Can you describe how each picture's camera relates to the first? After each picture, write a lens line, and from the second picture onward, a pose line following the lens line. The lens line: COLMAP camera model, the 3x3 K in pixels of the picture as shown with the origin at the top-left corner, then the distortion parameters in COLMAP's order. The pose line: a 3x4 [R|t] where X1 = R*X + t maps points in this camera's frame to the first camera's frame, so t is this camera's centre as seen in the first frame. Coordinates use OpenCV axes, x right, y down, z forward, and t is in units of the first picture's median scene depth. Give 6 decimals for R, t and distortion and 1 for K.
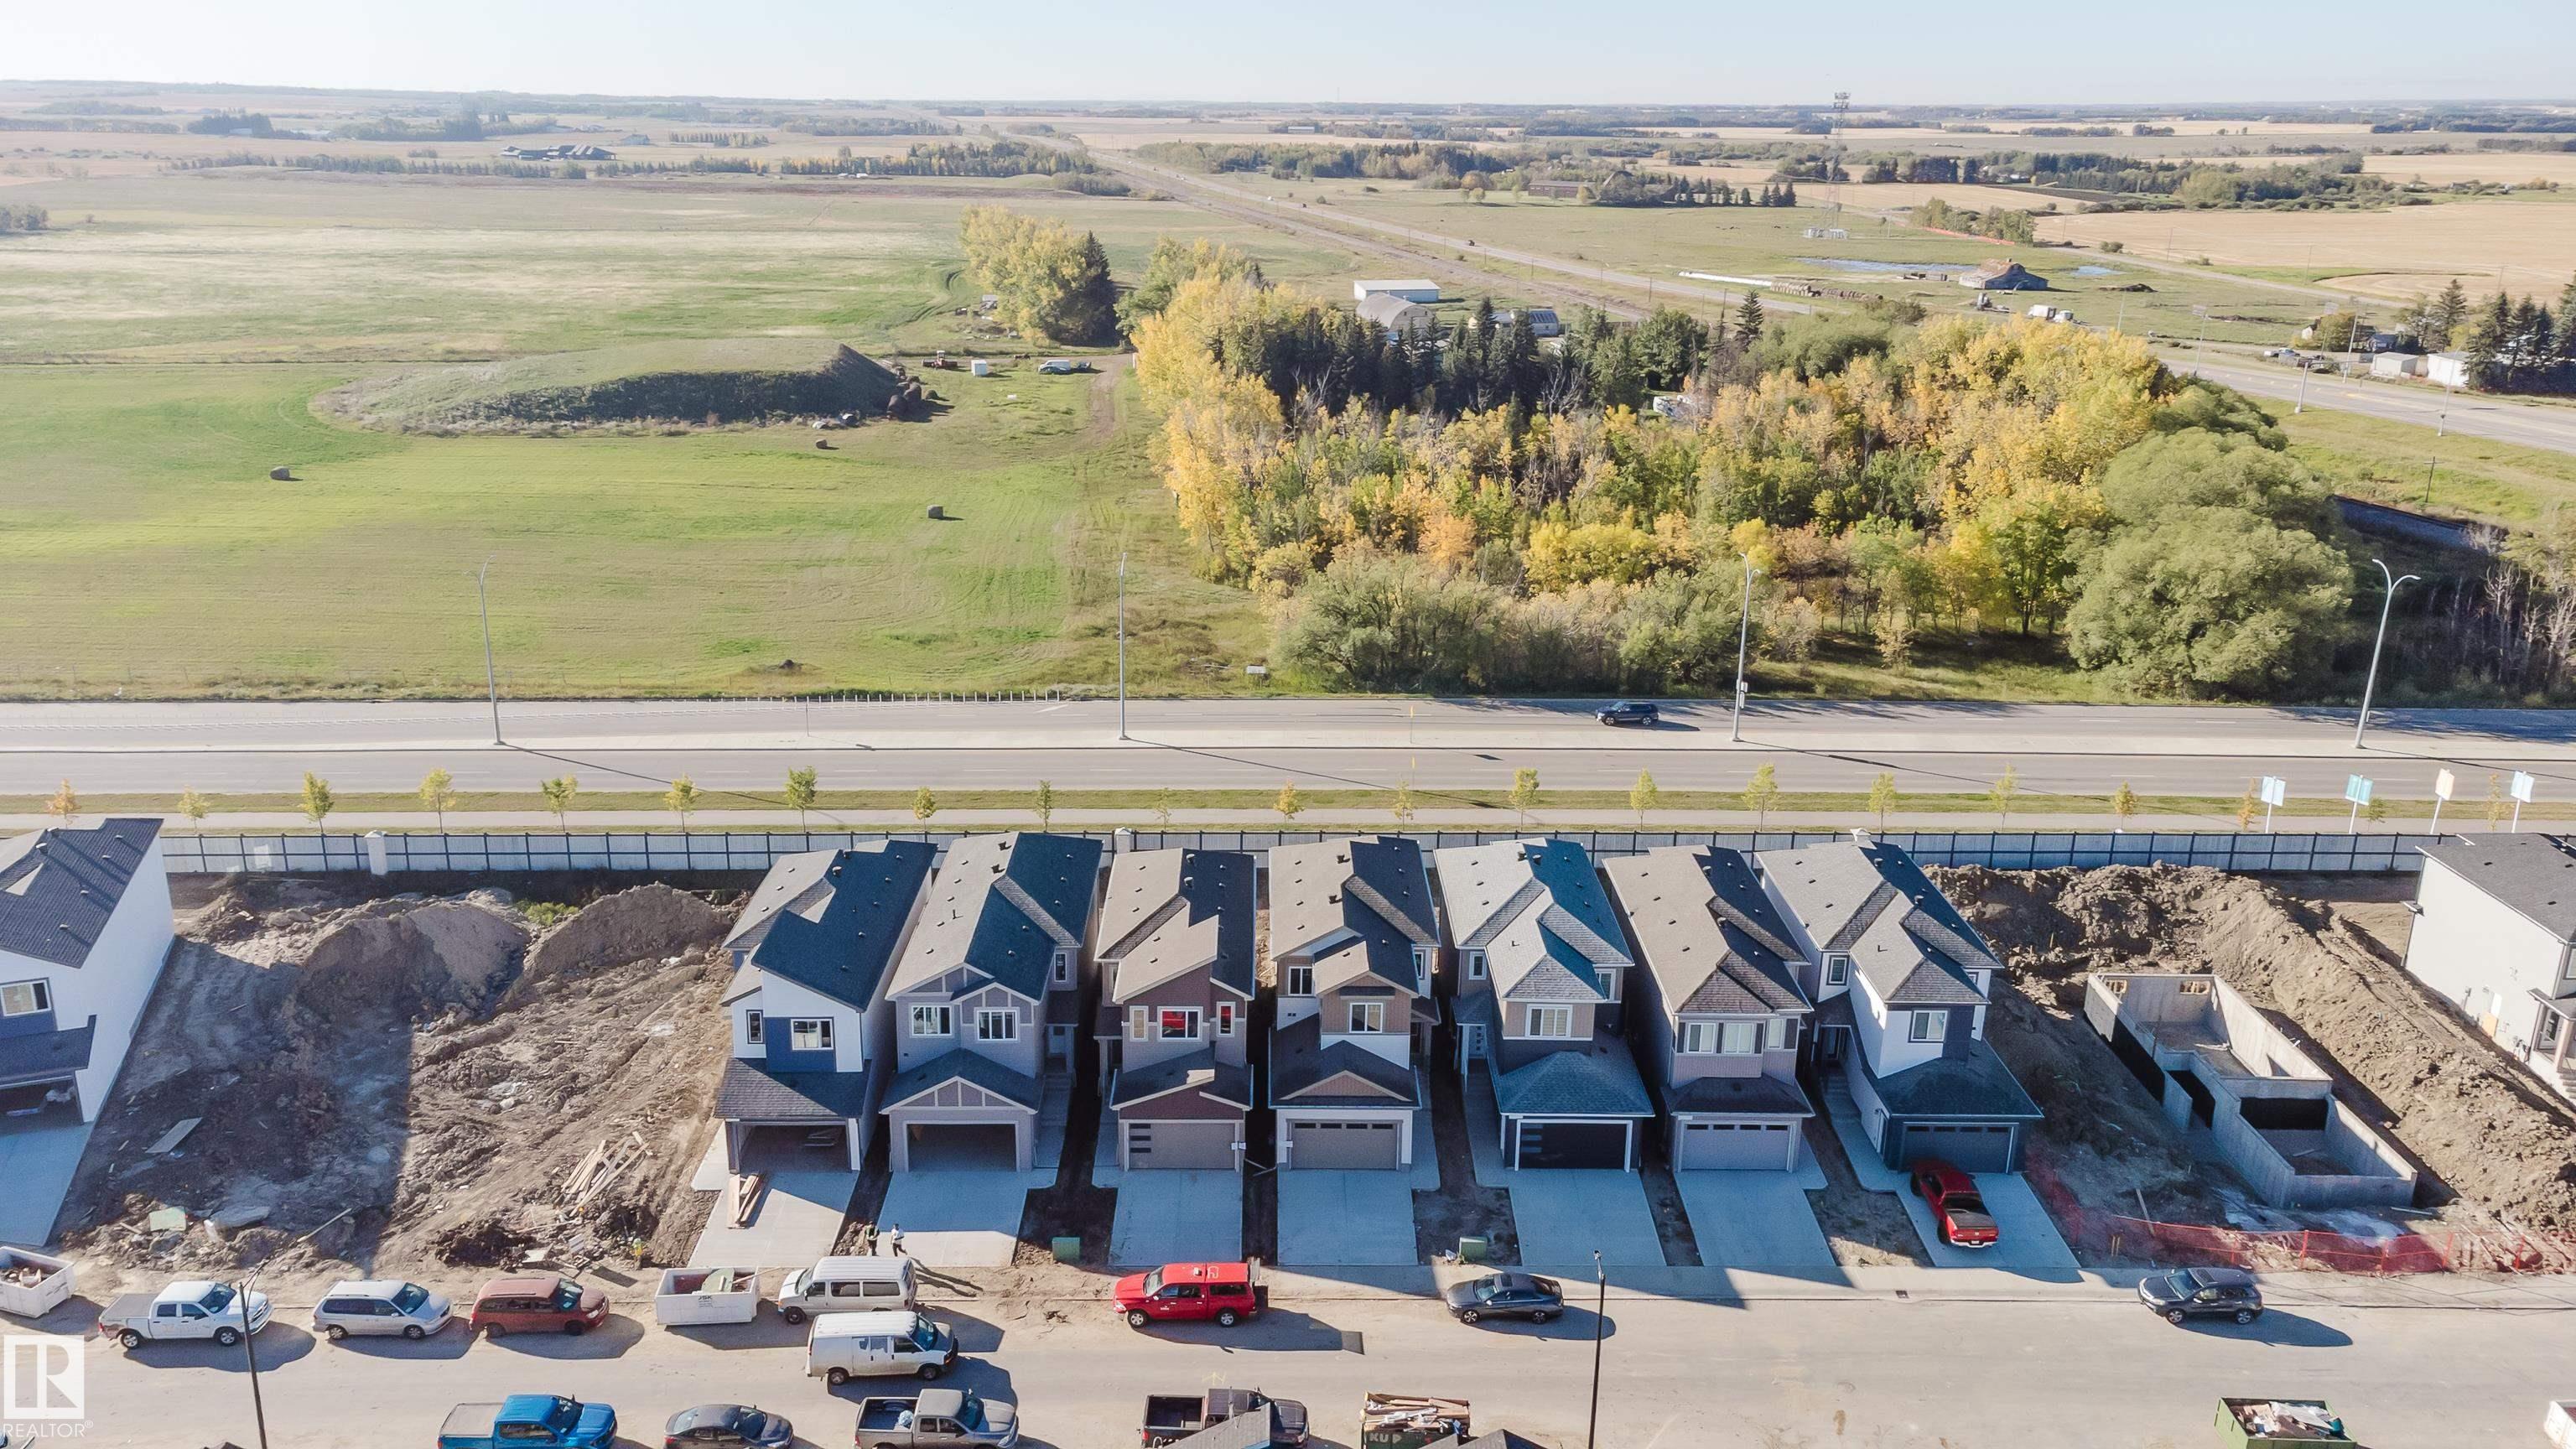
lens RADIAL K [[1884.8, 0, 1276.4], [0, 1884.8, 670.6], [0, 0, 1]] dist [0.057592, -0.034995]
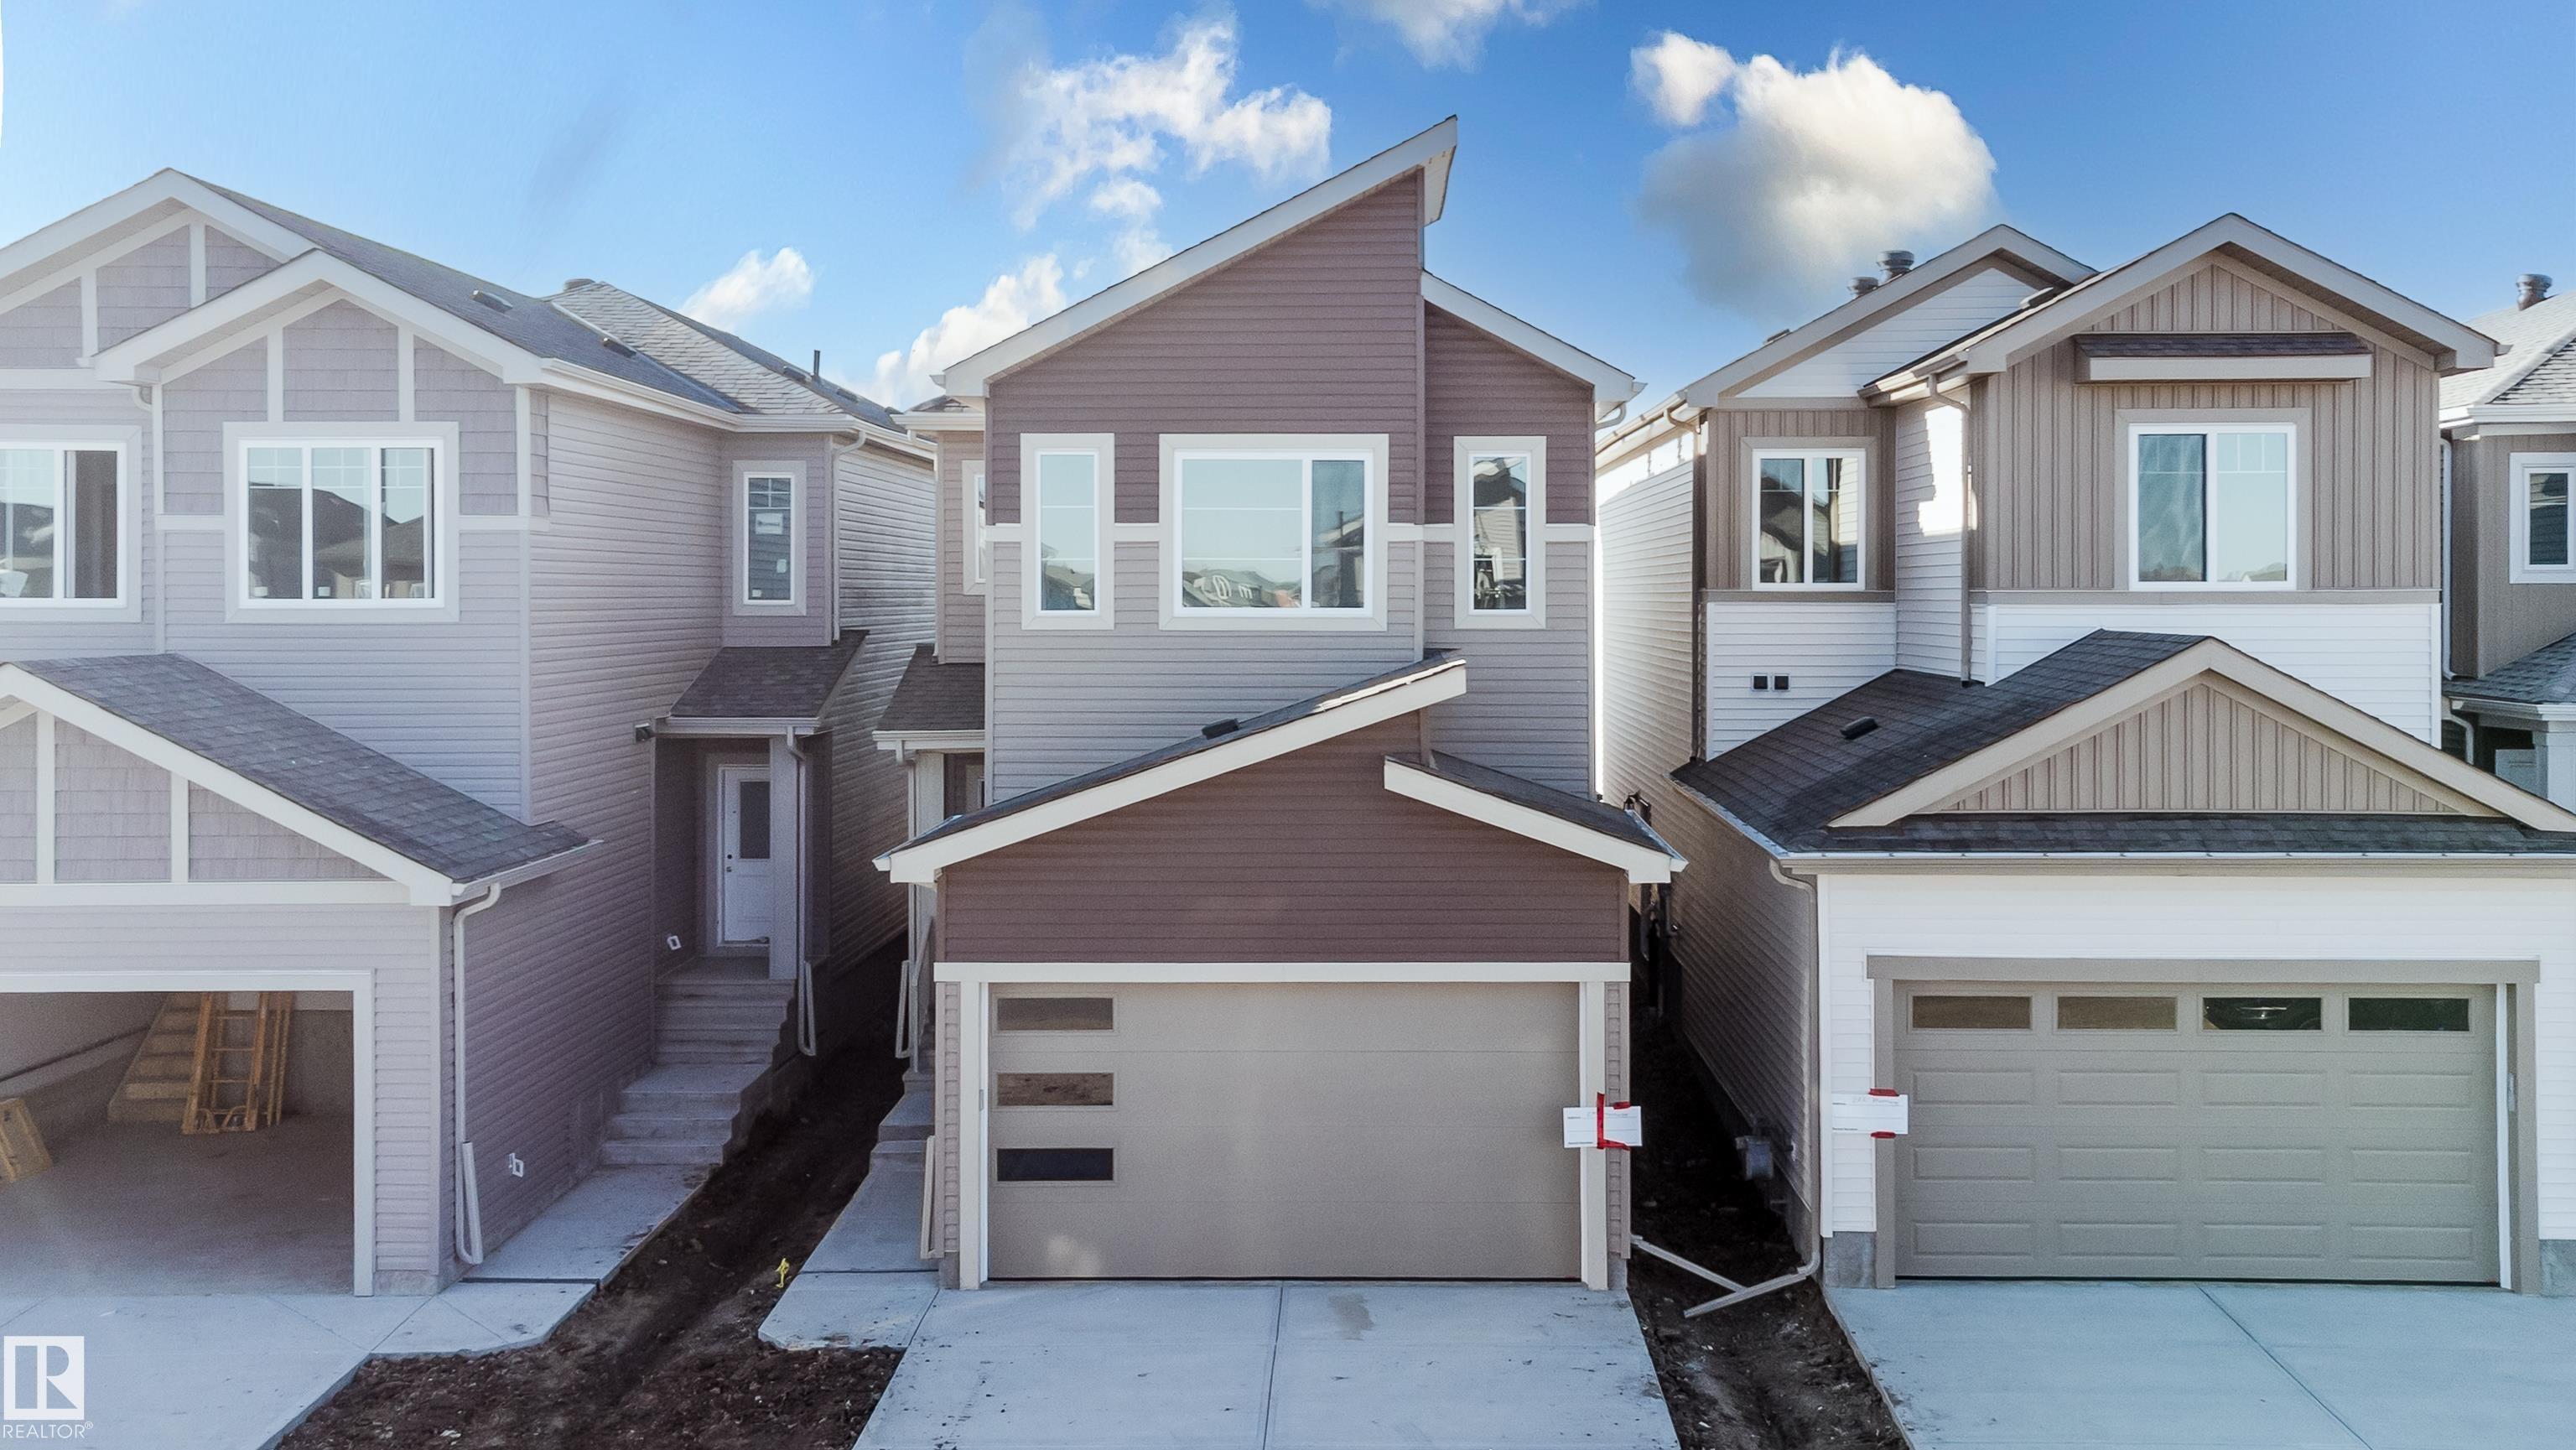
lens RADIAL K [[2331.6, 0, 1349.7], [0, 2331.6, 619.5], [0, 0, 1]] dist [0.040124, 0.015142]
pose [[0.999810, -0.009936, -0.016791, -0.038614], [0.005078, 0.963474, -0.267752, 0.258558], [0.018838, 0.267616, 0.963341, 0.757209]]
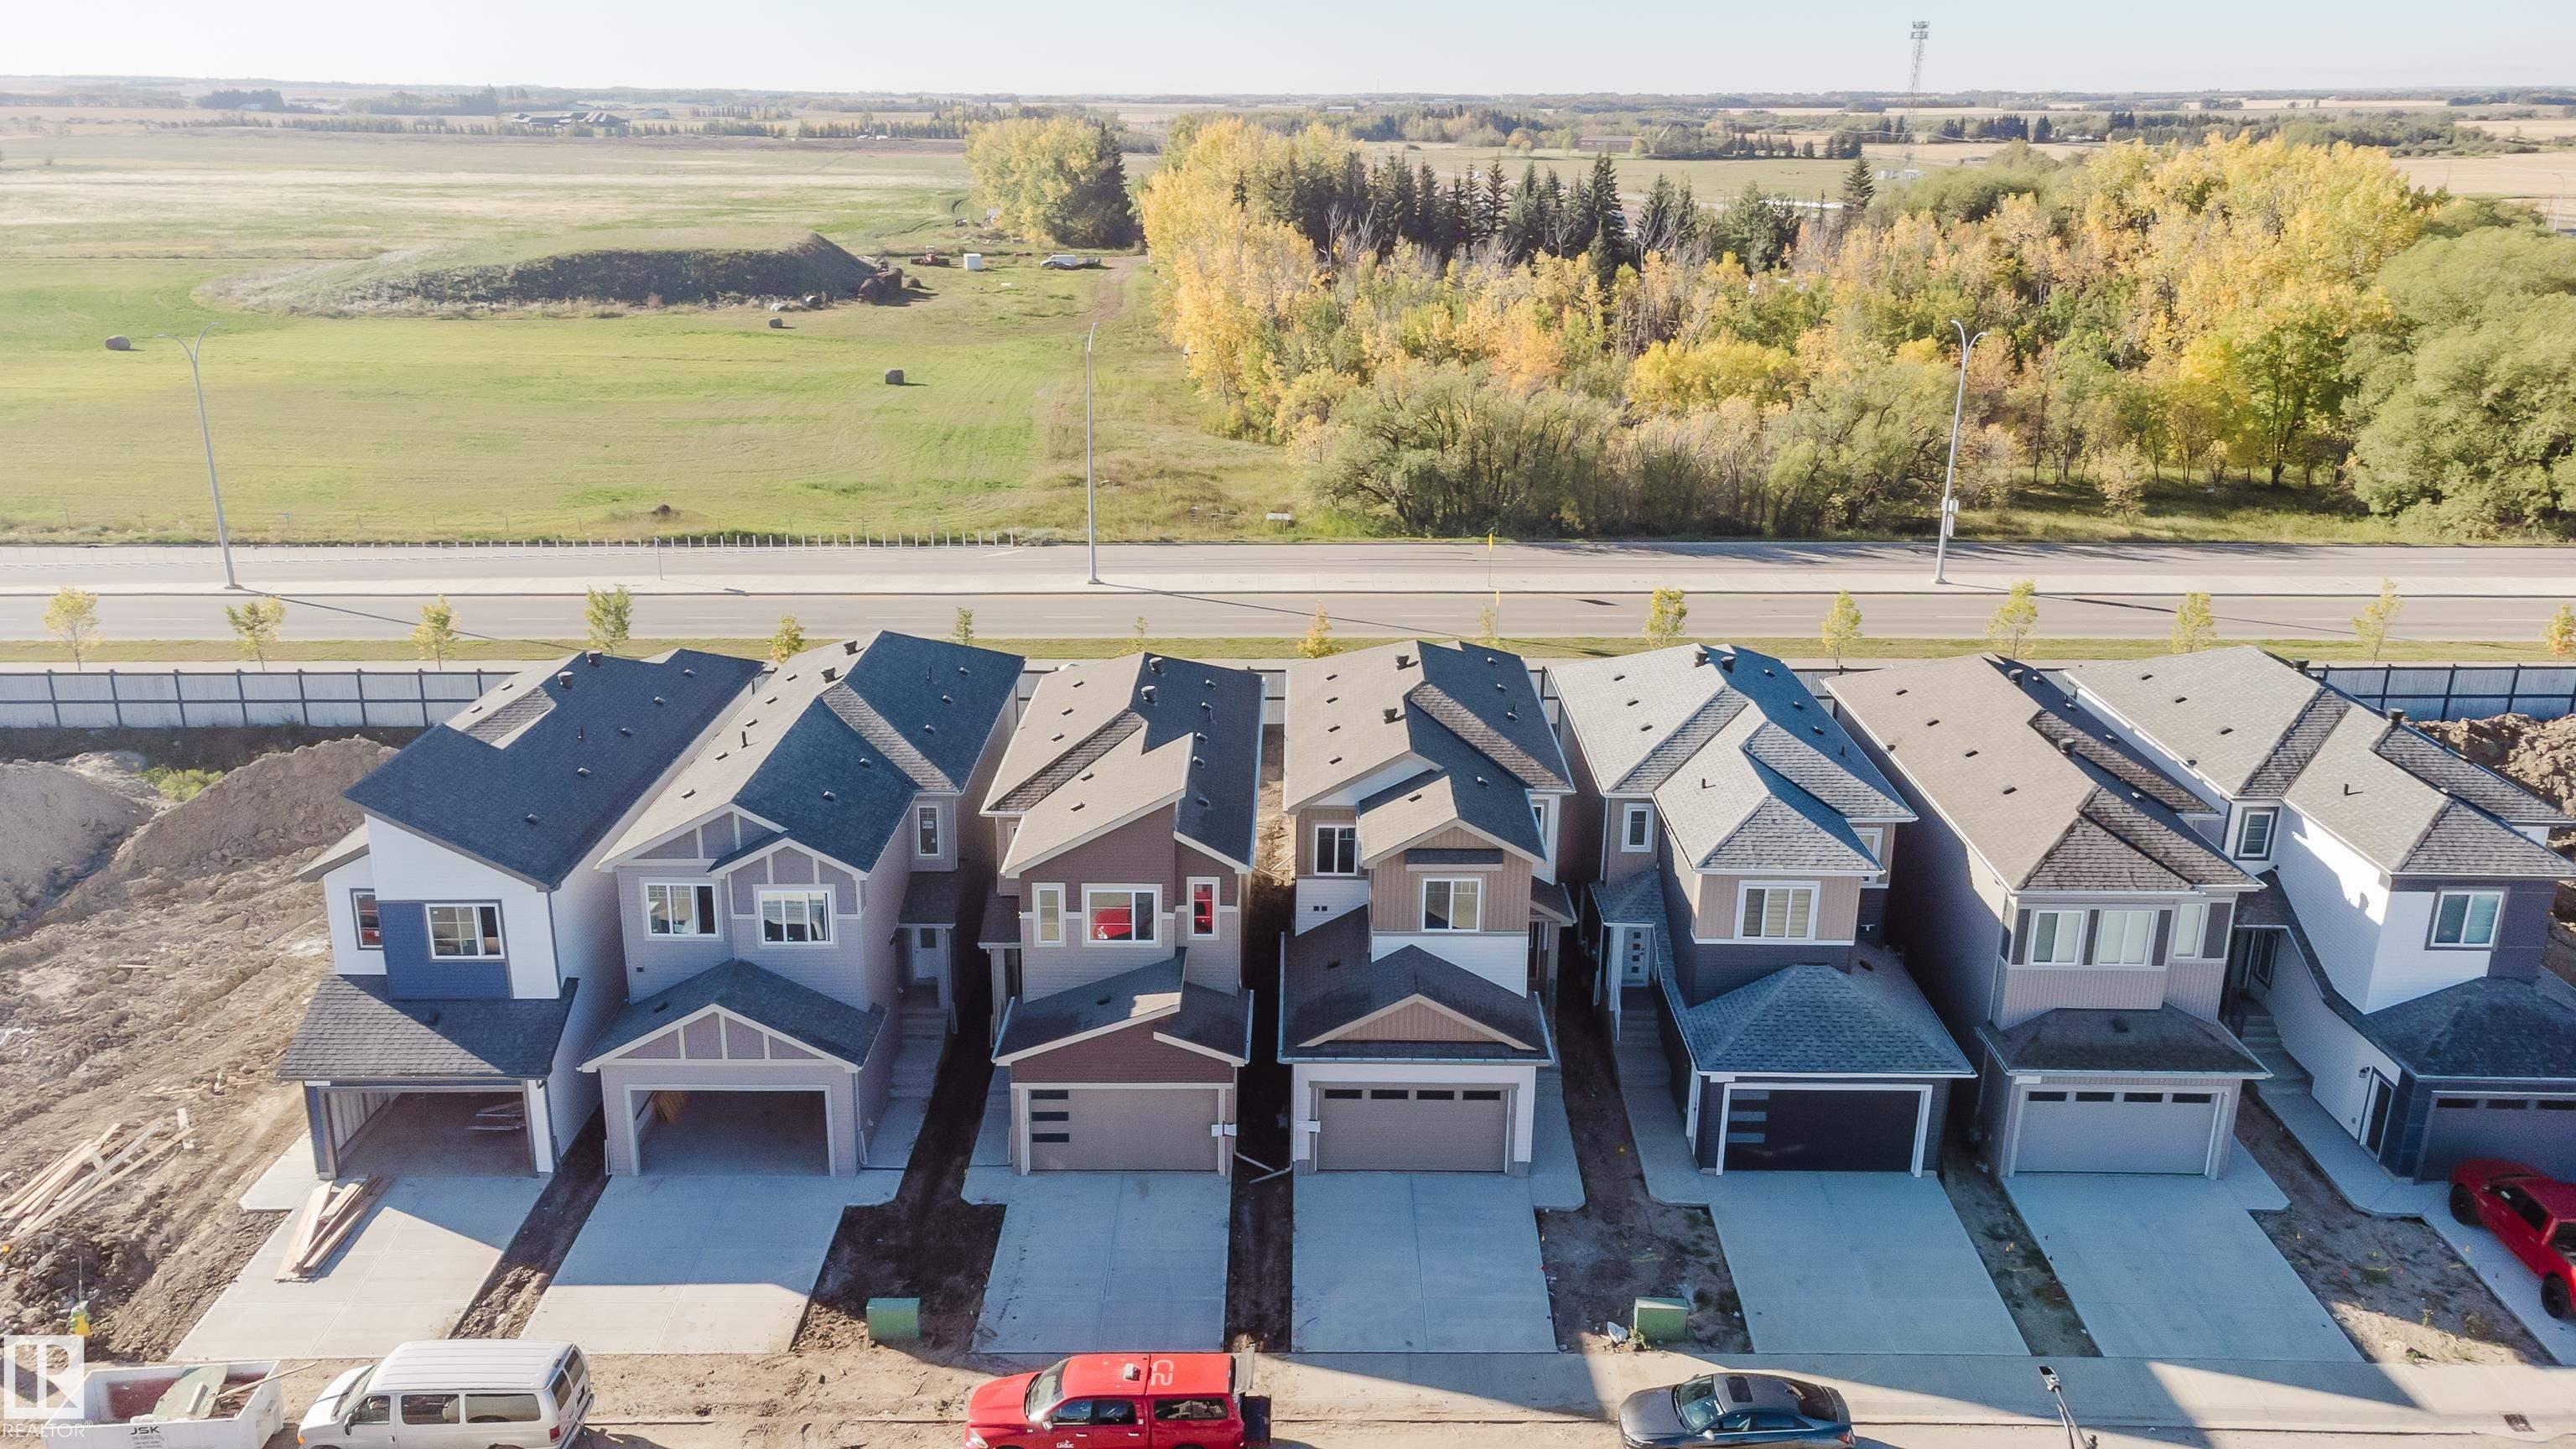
lens RADIAL K [[1920.0, 0, 1287.9], [0, 1920.0, 704.3], [0, 0, 1]] dist [0.046212, 0.009365]
pose [[0.999898, -0.001765, -0.014173, 0.006947], [0.002058, 0.999783, 0.020714, 0.110652], [0.014134, -0.020741, 0.999685, 0.421699]]
